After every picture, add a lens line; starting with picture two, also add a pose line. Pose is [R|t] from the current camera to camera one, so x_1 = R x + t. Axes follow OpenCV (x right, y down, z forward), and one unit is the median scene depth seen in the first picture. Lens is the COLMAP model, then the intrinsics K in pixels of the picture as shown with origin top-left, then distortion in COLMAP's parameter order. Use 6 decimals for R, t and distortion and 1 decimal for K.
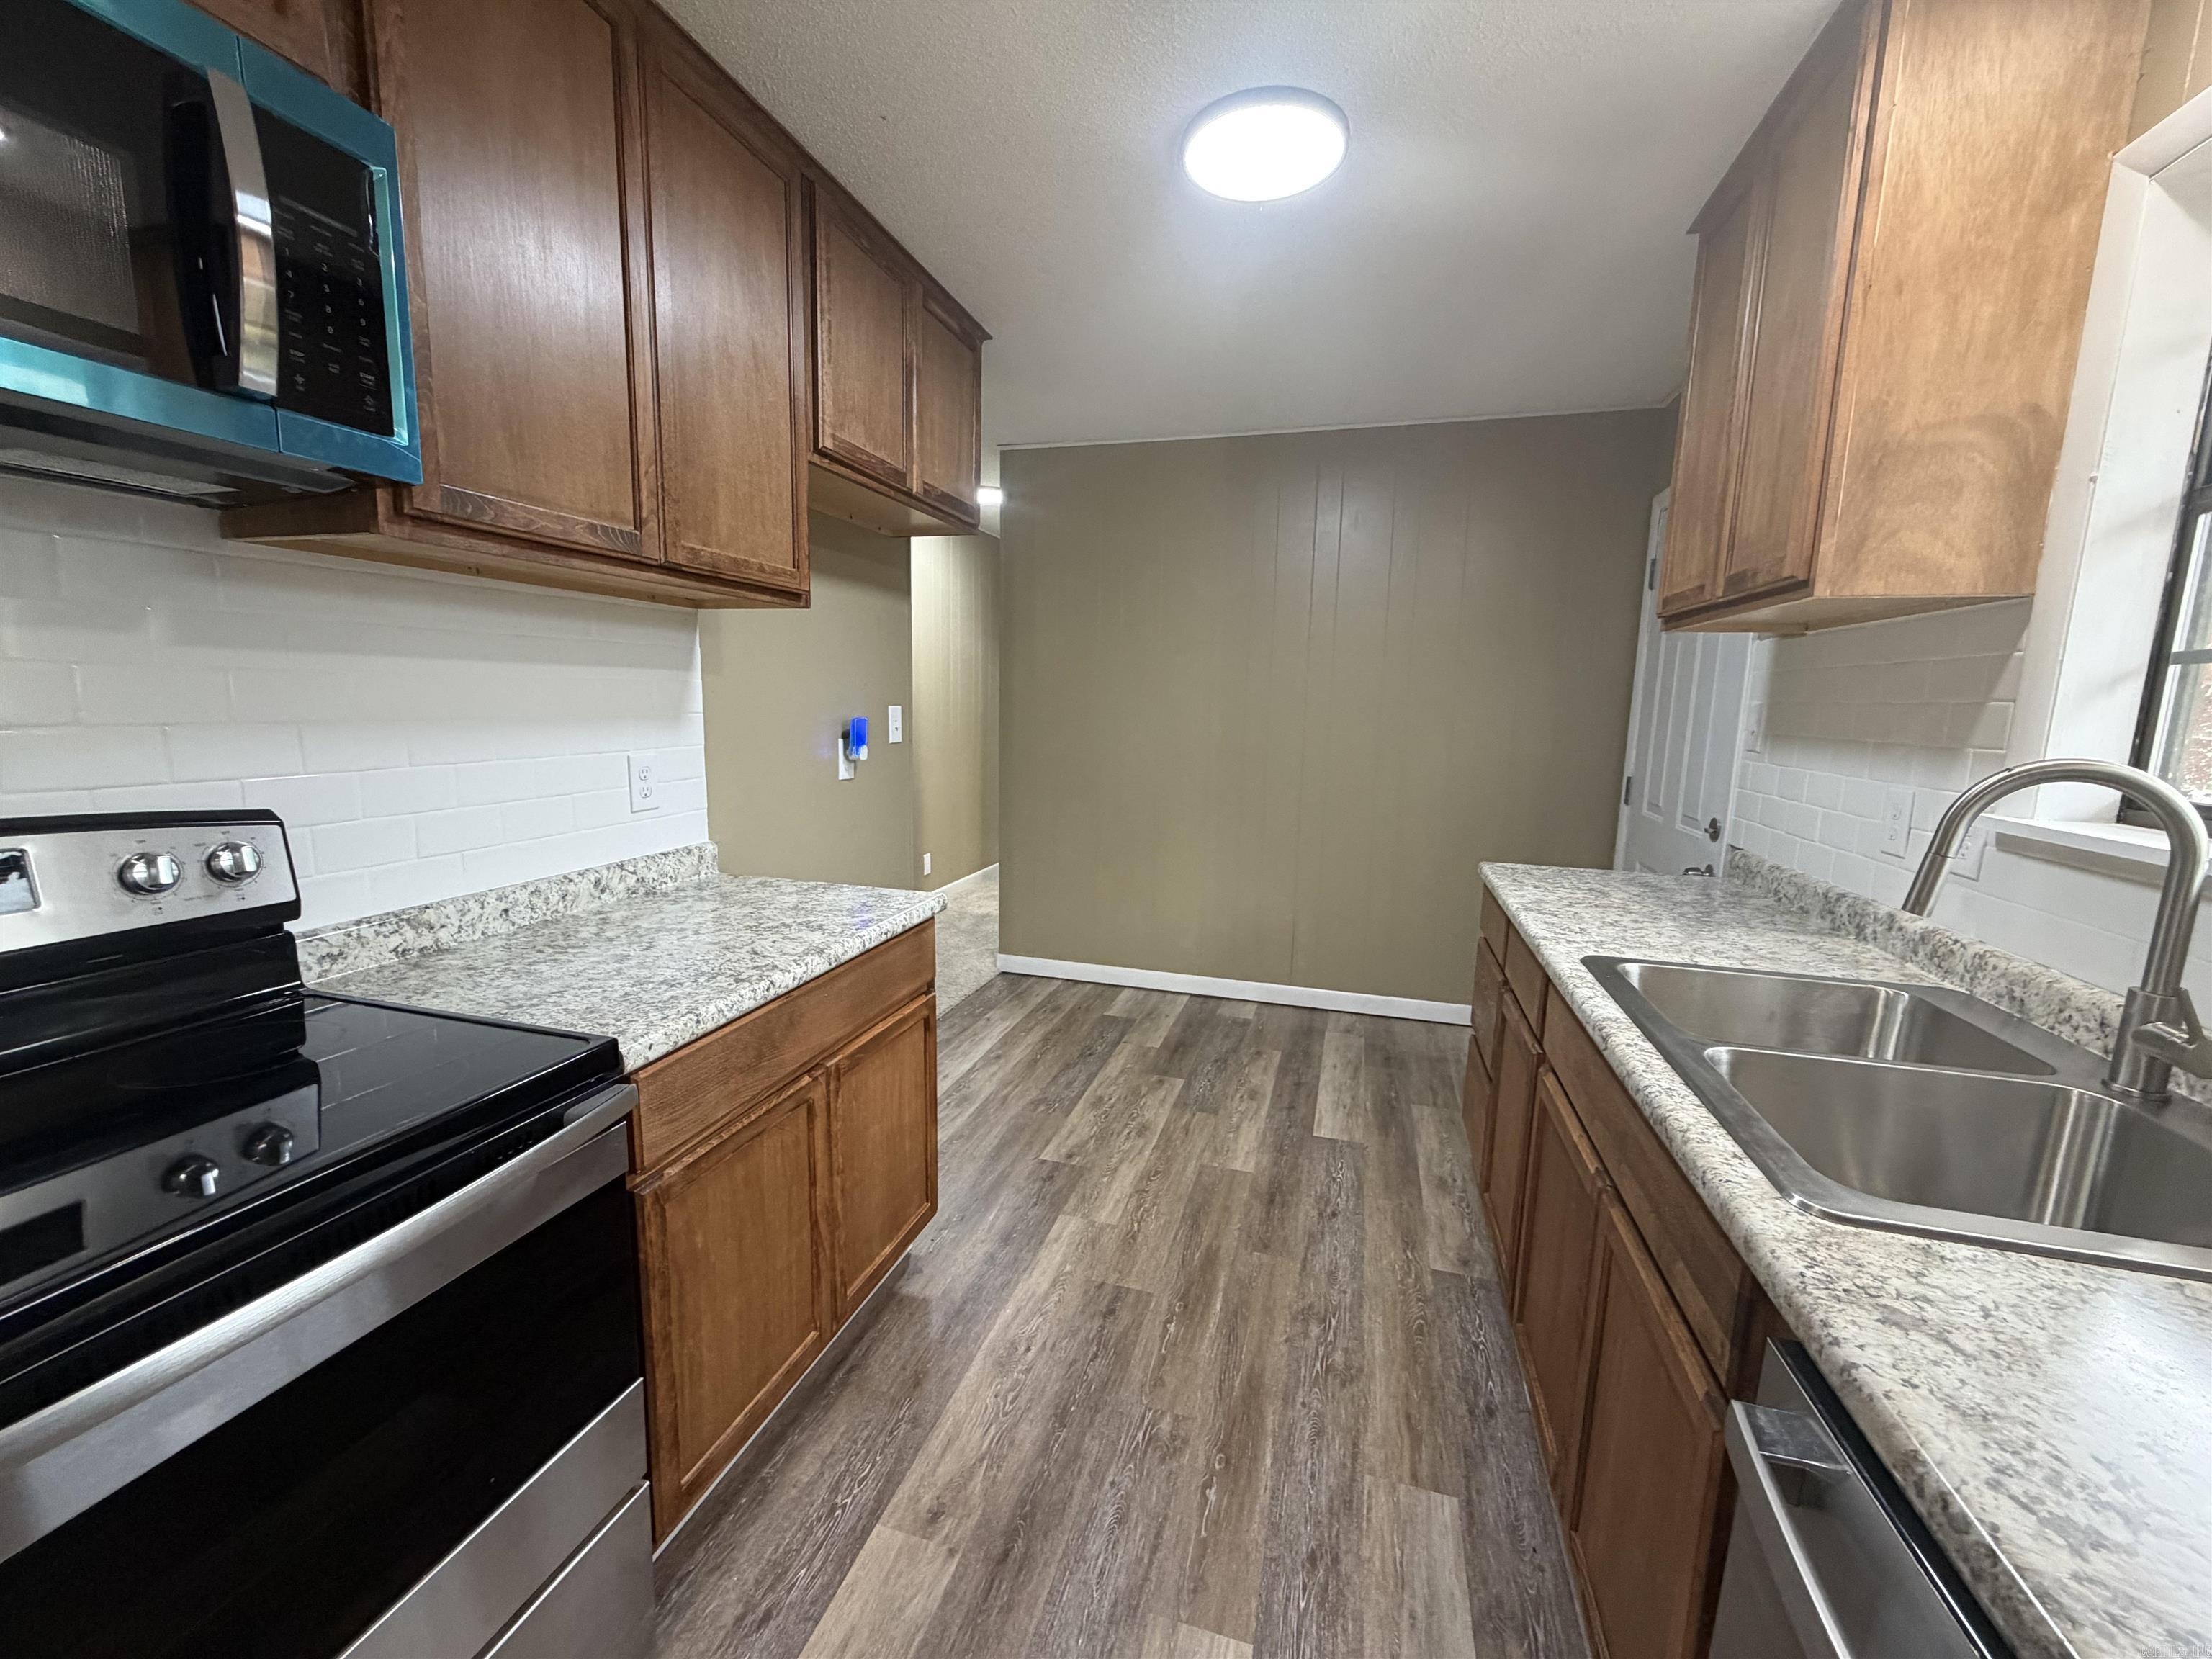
lens RADIAL K [[886.7, 0, 1095.4], [0, 886.7, 827.7], [0, 0, 1]] dist [0.001200, 0.000144]
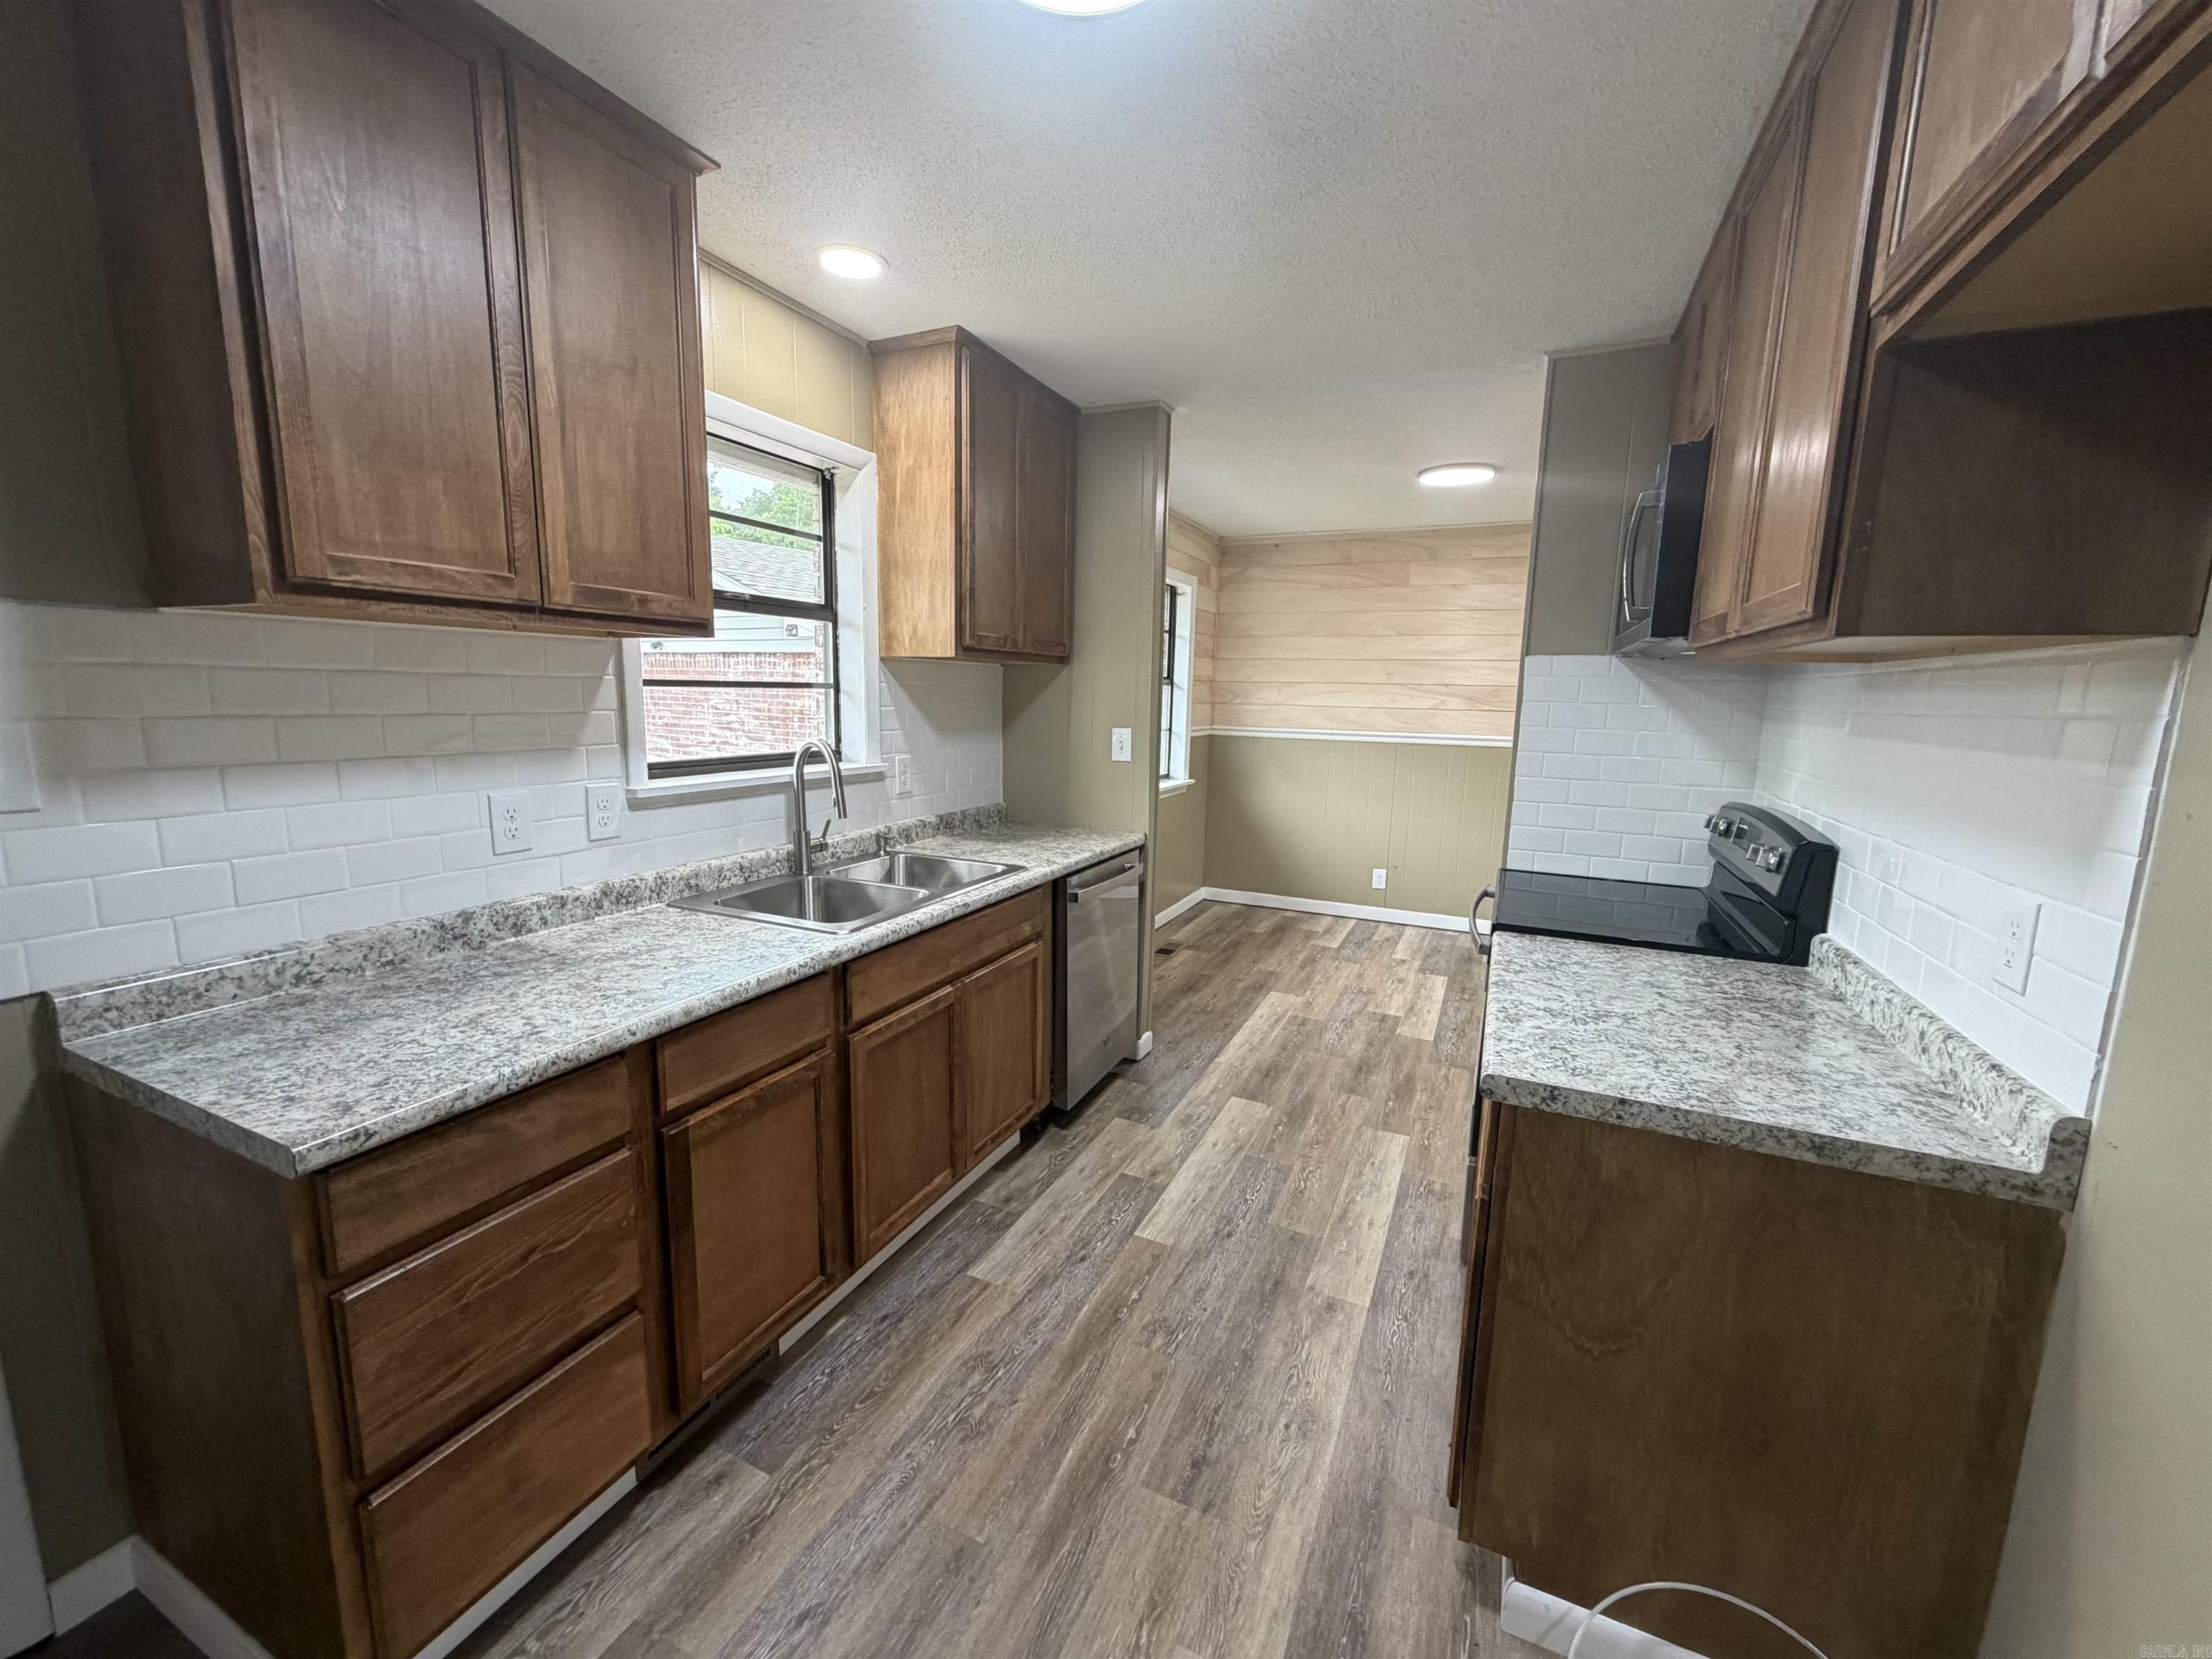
lens RADIAL K [[886.7, 0, 1095.4], [0, 886.7, 827.7], [0, 0, 1]] dist [0.001200, 0.000144]
pose [[-0.988171, -0.068006, 0.137453, 0.046546], [-0.023974, 0.953783, 0.299539, -0.354293], [-0.151471, 0.292701, -0.944131, 1.982534]]
